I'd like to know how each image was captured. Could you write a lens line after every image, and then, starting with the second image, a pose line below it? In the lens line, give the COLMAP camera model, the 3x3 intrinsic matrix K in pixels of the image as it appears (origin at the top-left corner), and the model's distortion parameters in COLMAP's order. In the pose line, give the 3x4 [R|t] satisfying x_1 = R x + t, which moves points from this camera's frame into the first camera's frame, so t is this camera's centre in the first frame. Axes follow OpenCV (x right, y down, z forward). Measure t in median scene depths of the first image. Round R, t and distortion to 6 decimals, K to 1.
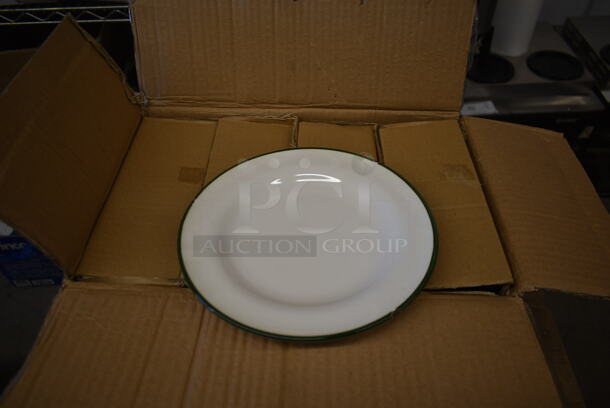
lens RADIAL K [[460.2, 0, 308.0], [0, 460.2, 210.7], [0, 0, 1]] dist [-0.012781, -0.000060]
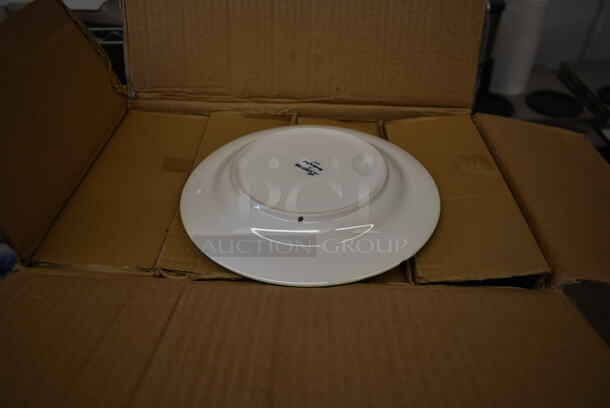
lens RADIAL K [[460.2, 0, 308.0], [0, 460.2, 210.7], [0, 0, 1]] dist [-0.012781, -0.000060]
pose [[0.999885, 0.013086, 0.007656, -0.004033], [-0.012088, 0.992886, -0.118454, 0.104742], [-0.009151, 0.118348, 0.992930, 0.108789]]
